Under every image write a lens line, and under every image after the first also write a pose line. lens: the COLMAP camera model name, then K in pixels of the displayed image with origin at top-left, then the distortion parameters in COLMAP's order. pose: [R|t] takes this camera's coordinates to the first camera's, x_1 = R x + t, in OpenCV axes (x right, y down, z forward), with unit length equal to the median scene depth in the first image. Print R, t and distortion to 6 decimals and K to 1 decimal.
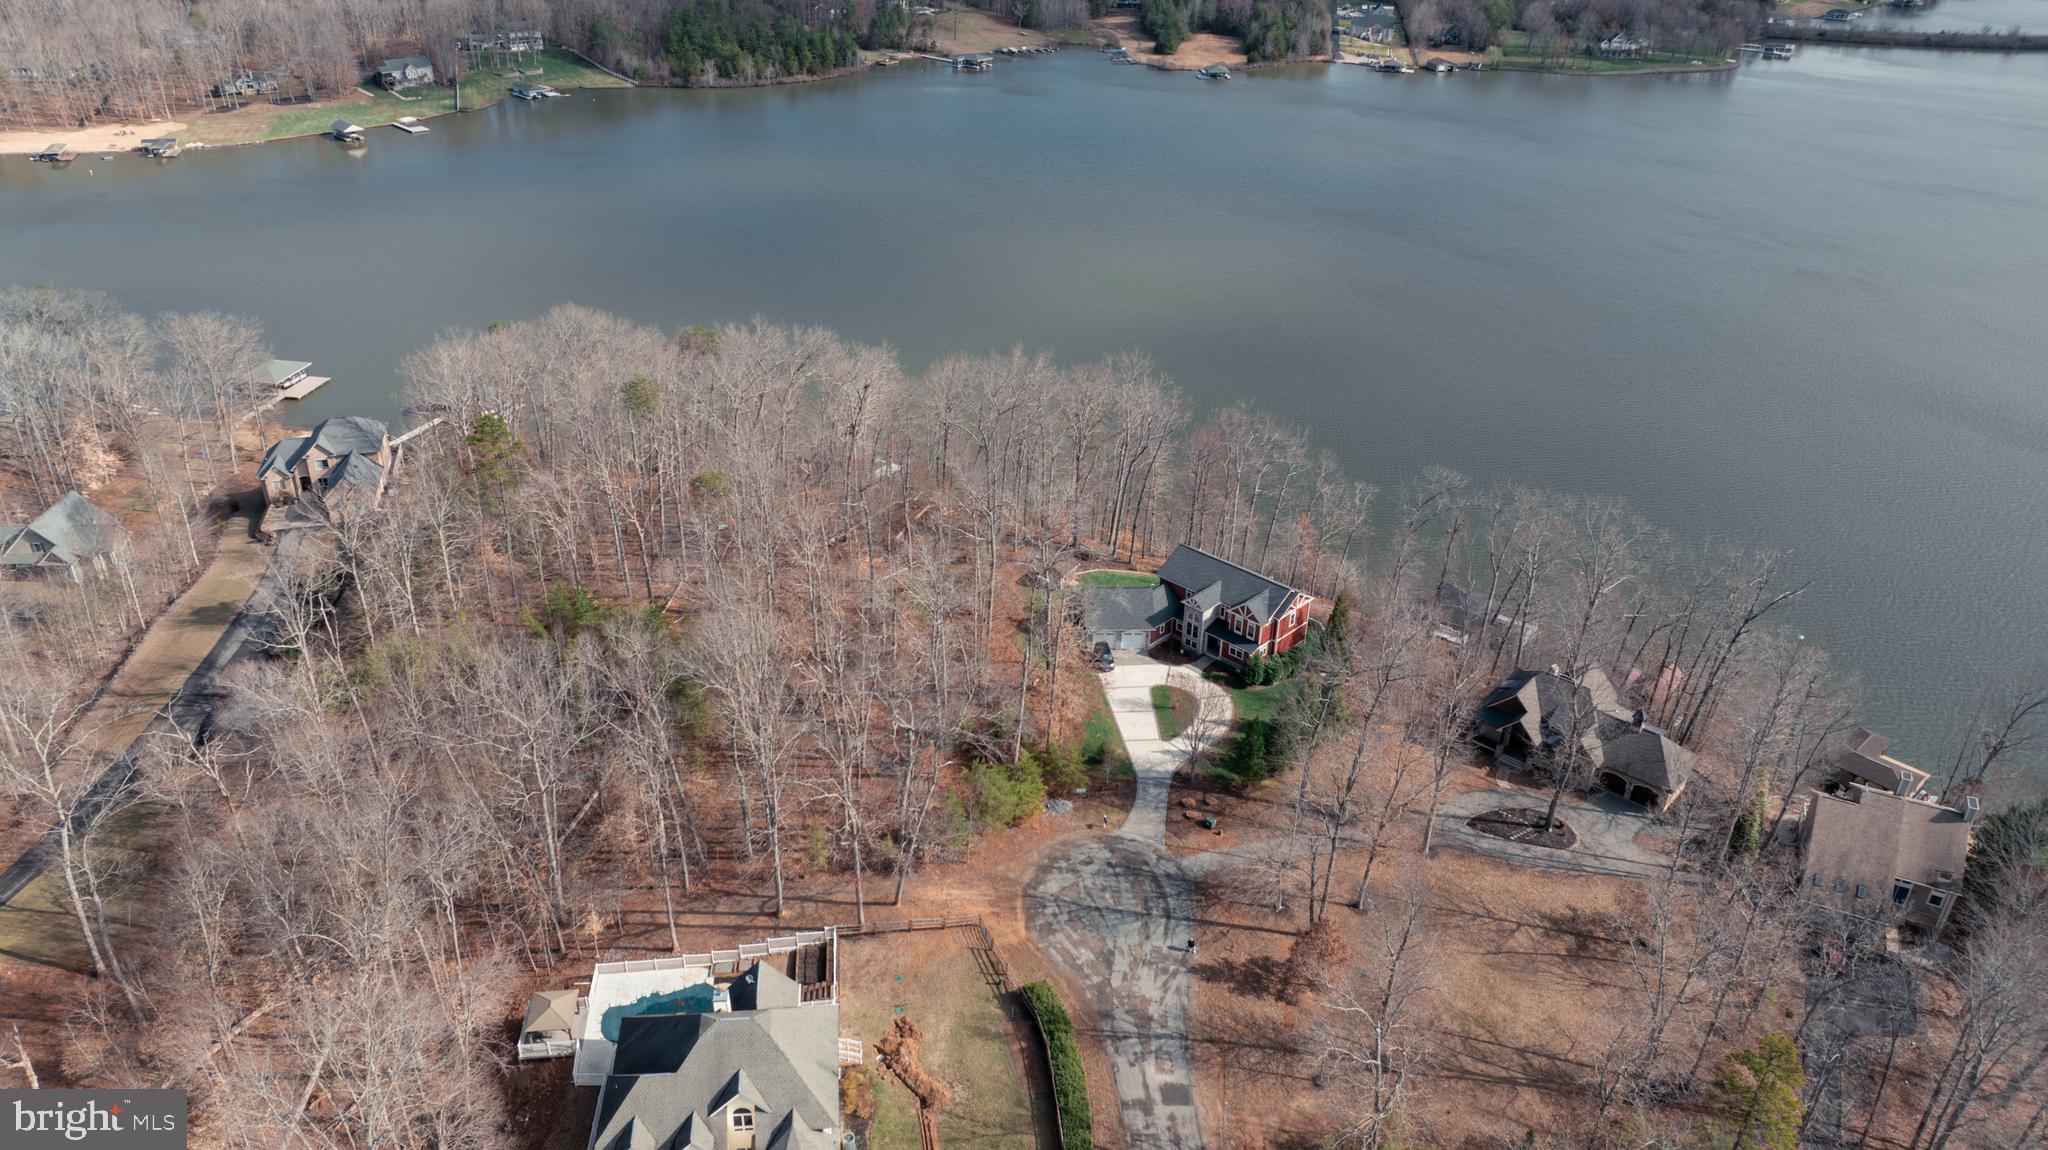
lens RADIAL K [[1419.2, 0, 1026.5], [0, 1419.2, 566.9], [0, 0, 1]] dist [0.006747, -0.079072]
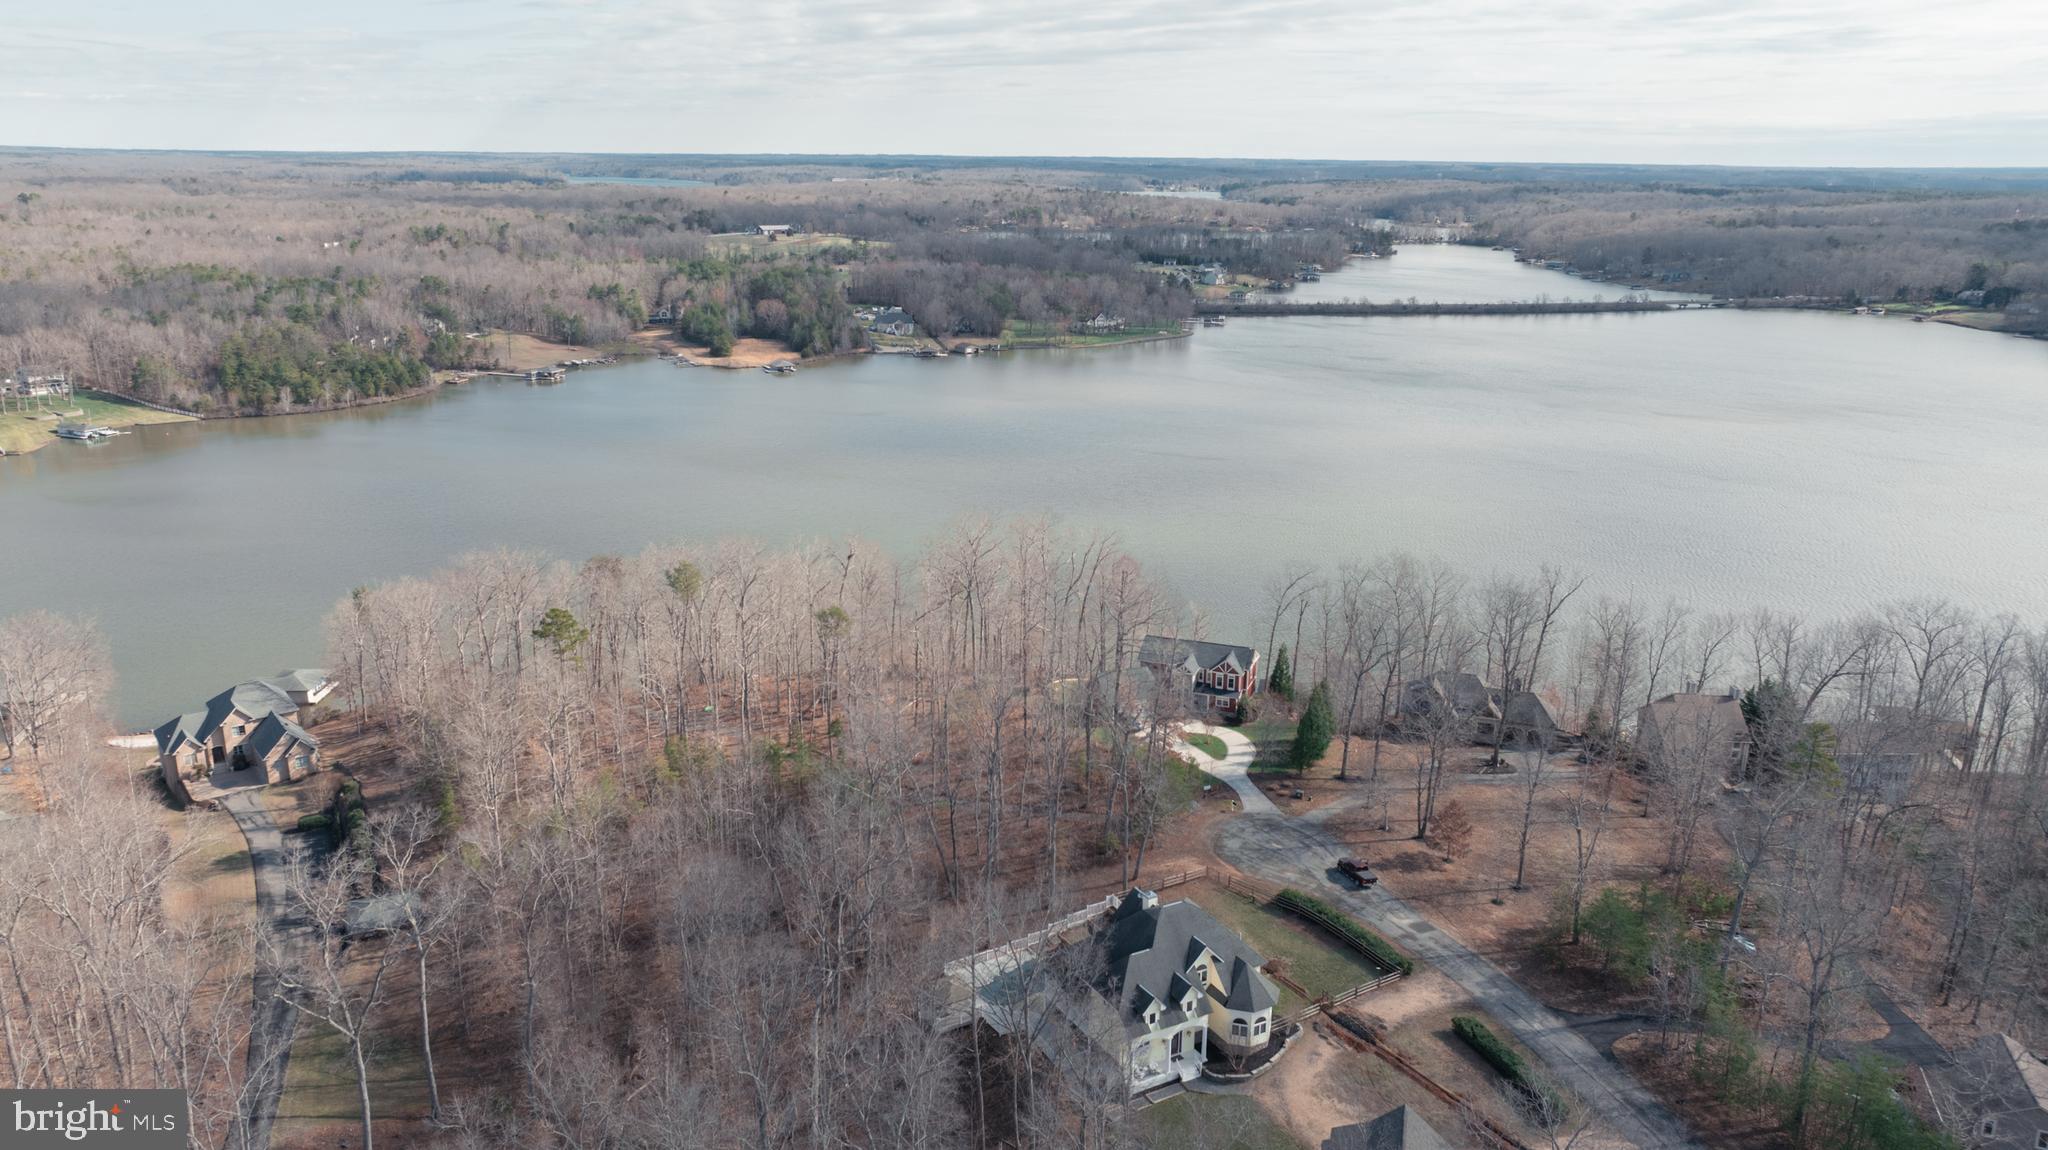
lens RADIAL K [[1421.4, 0, 1024.0], [0, 1421.4, 575.0], [0, 0, 1]] dist [-0.024836, 0.004482]
pose [[0.924454, -0.120803, 0.361651, -0.454880], [0.192935, 0.966301, -0.170408, 0.129585], [-0.328878, 0.227309, 0.916608, -0.138901]]
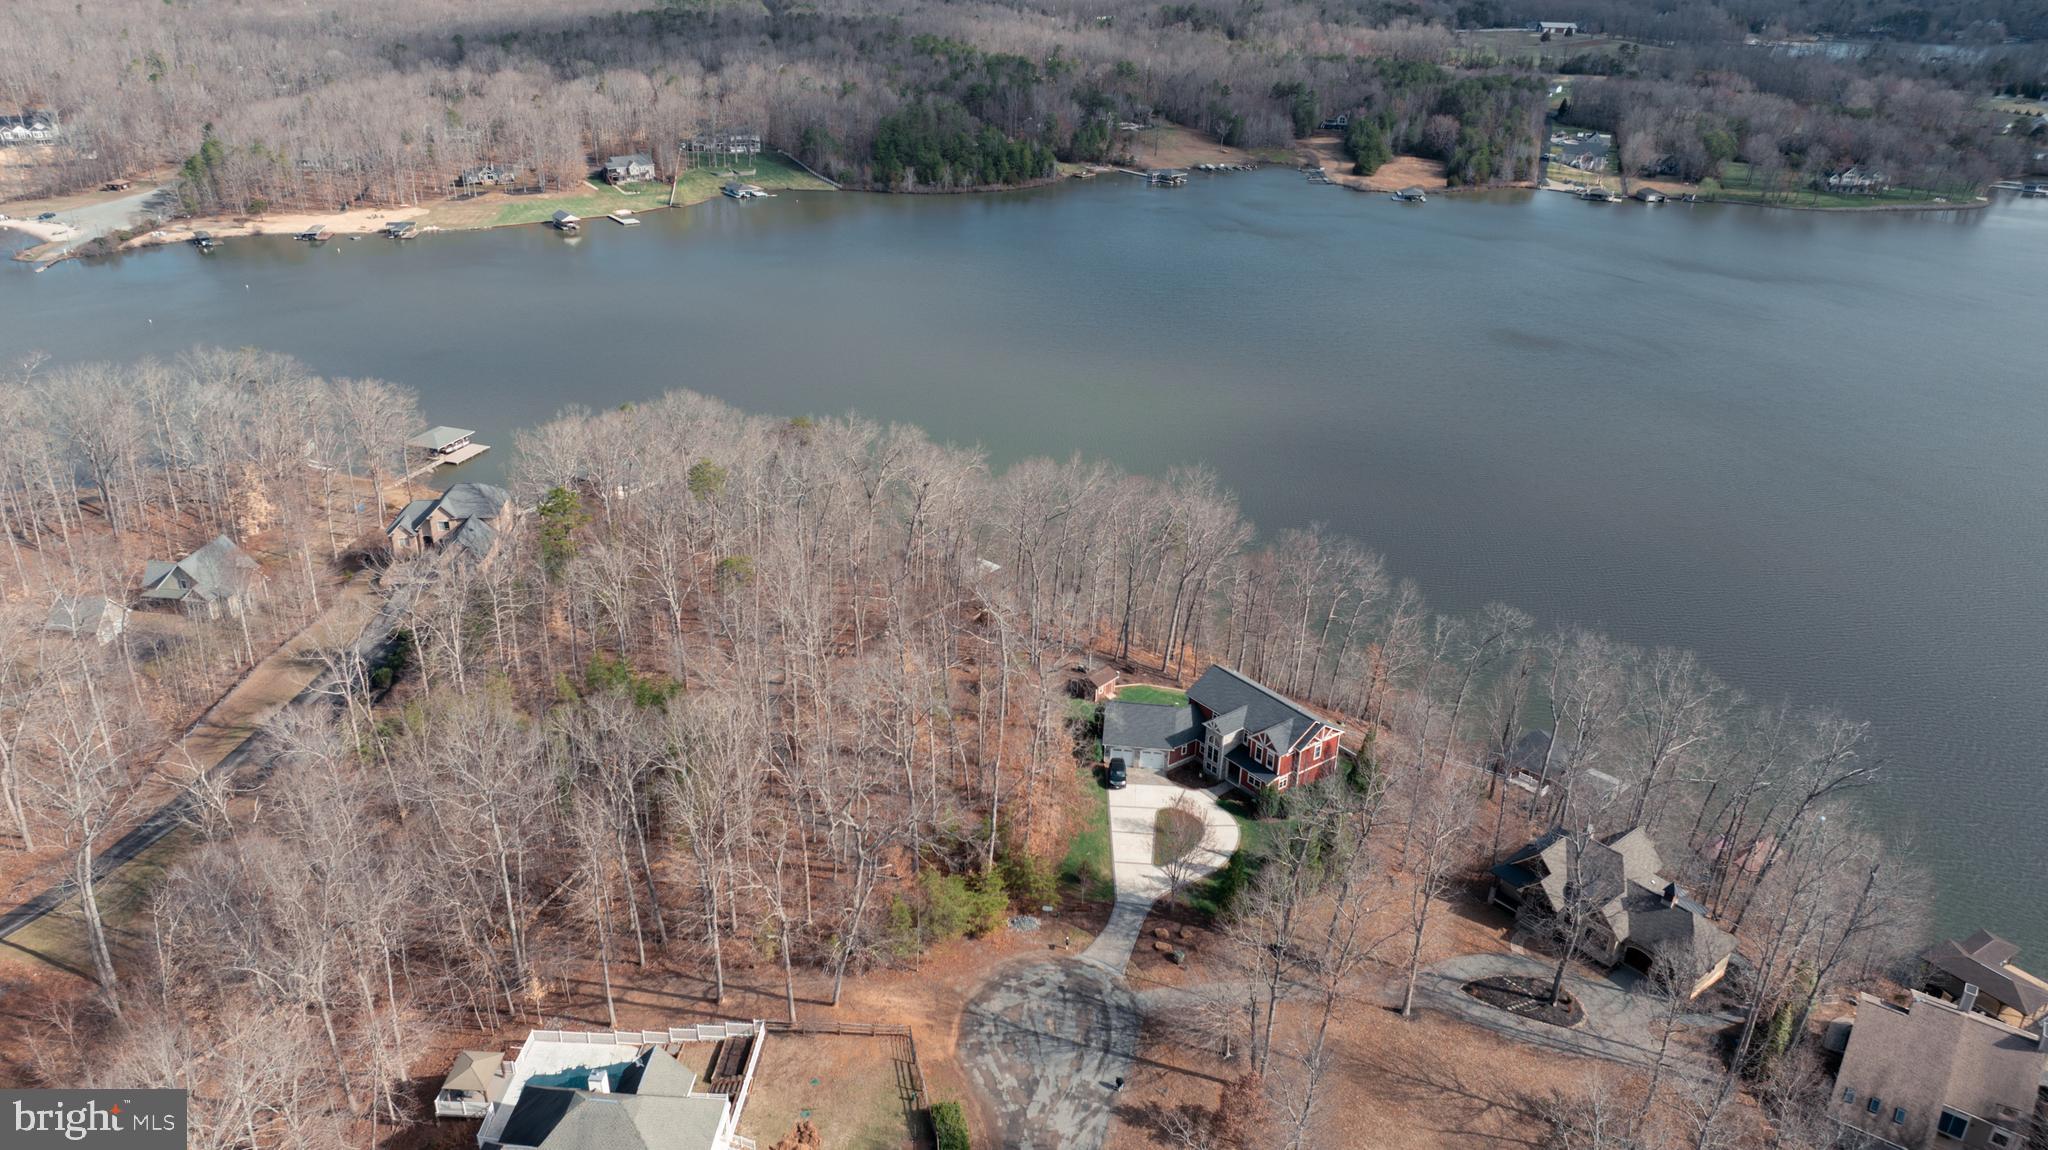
lens RADIAL K [[1421.4, 0, 1024.0], [0, 1421.4, 575.0], [0, 0, 1]] dist [-0.024836, 0.004482]
pose [[0.986869, 0.070253, -0.145441, 0.120415], [-0.079983, 0.994856, -0.062159, -0.006204], [0.140326, 0.072976, 0.987412, 0.019963]]
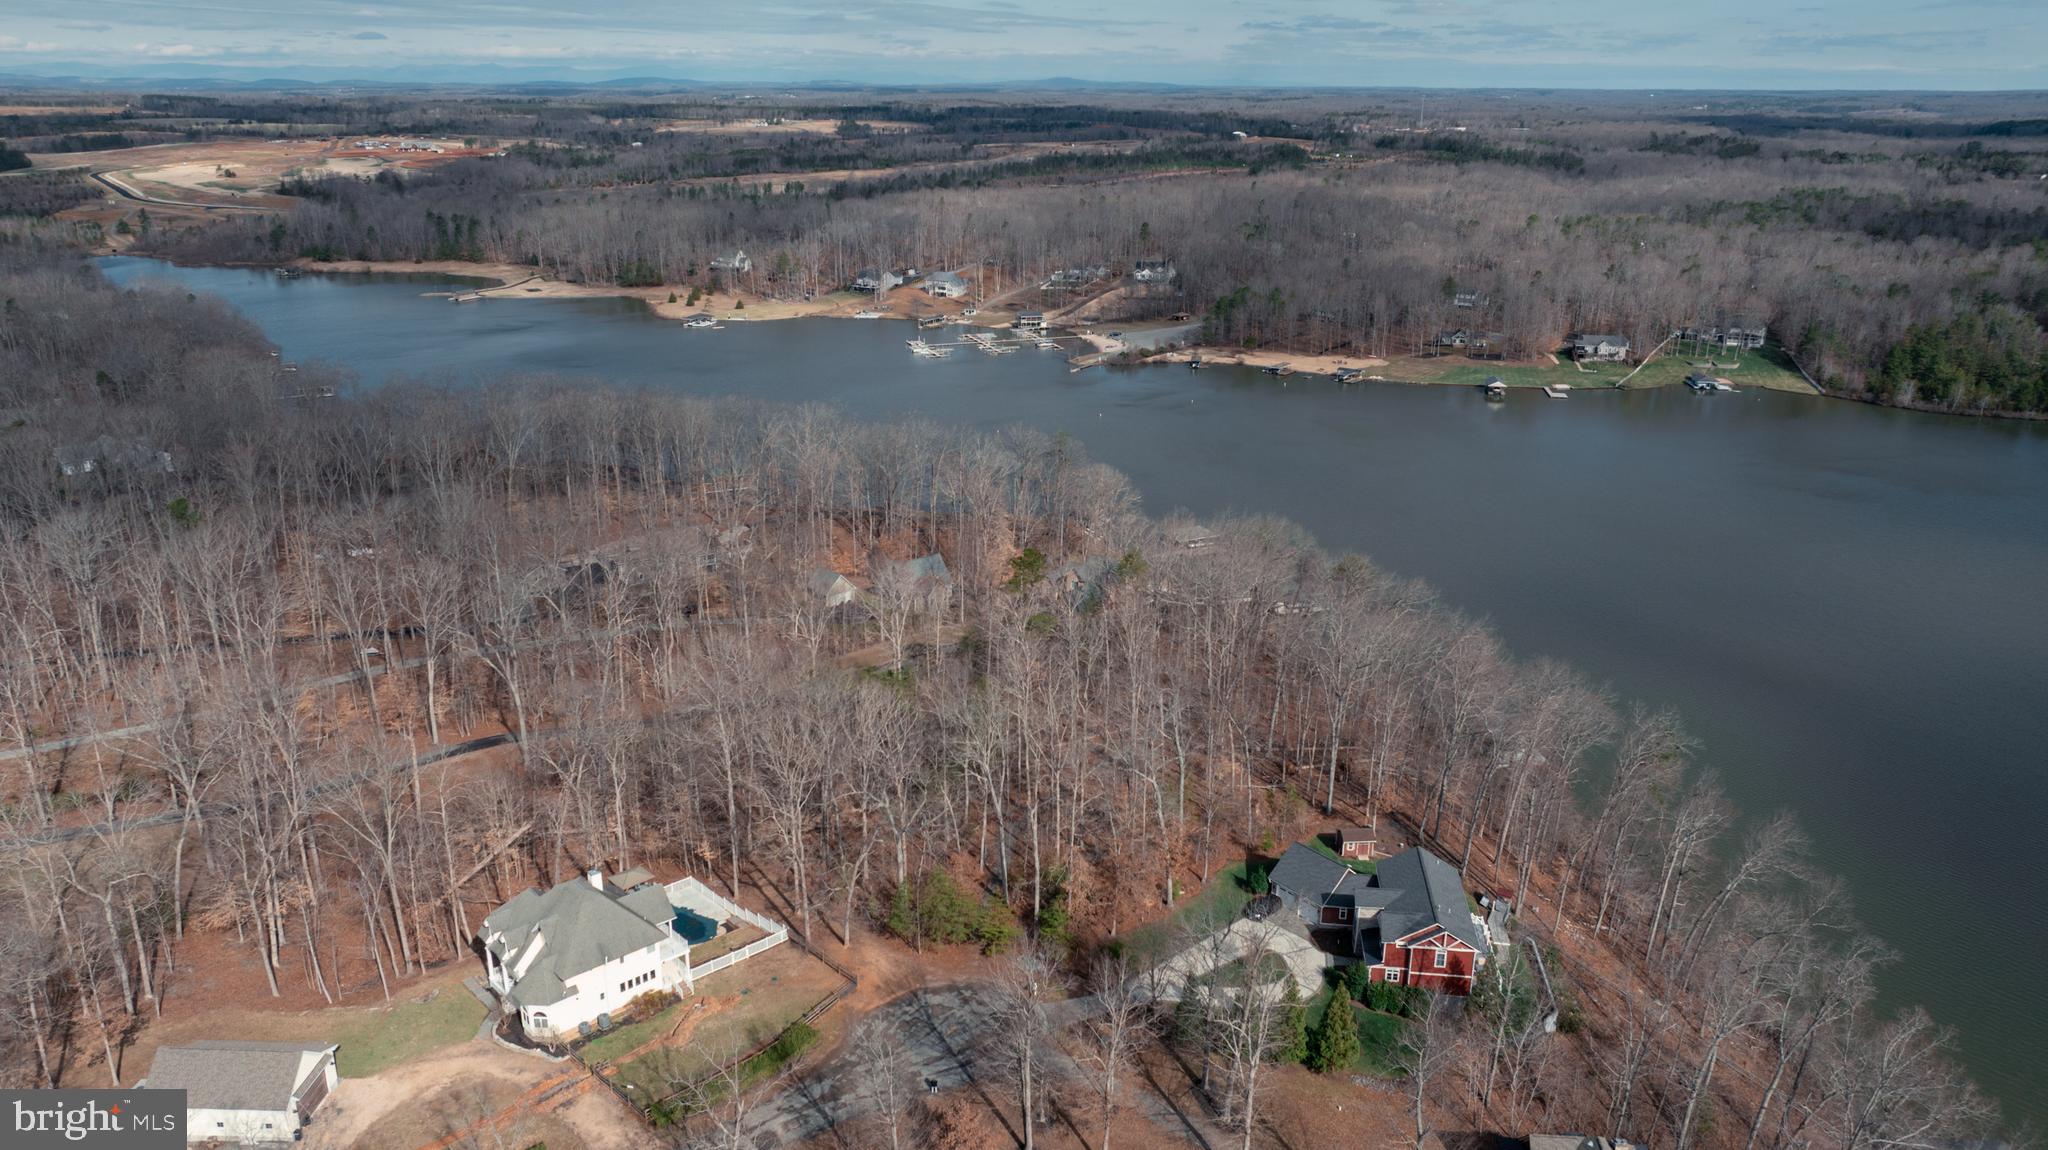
lens RADIAL K [[1421.4, 0, 1024.0], [0, 1421.4, 575.0], [0, 0, 1]] dist [-0.024836, 0.004482]
pose [[0.591289, 0.241089, -0.769580, 0.642870], [-0.379160, 0.925330, -0.001437, -0.084021], [0.711769, 0.292643, 0.638549, 0.181508]]
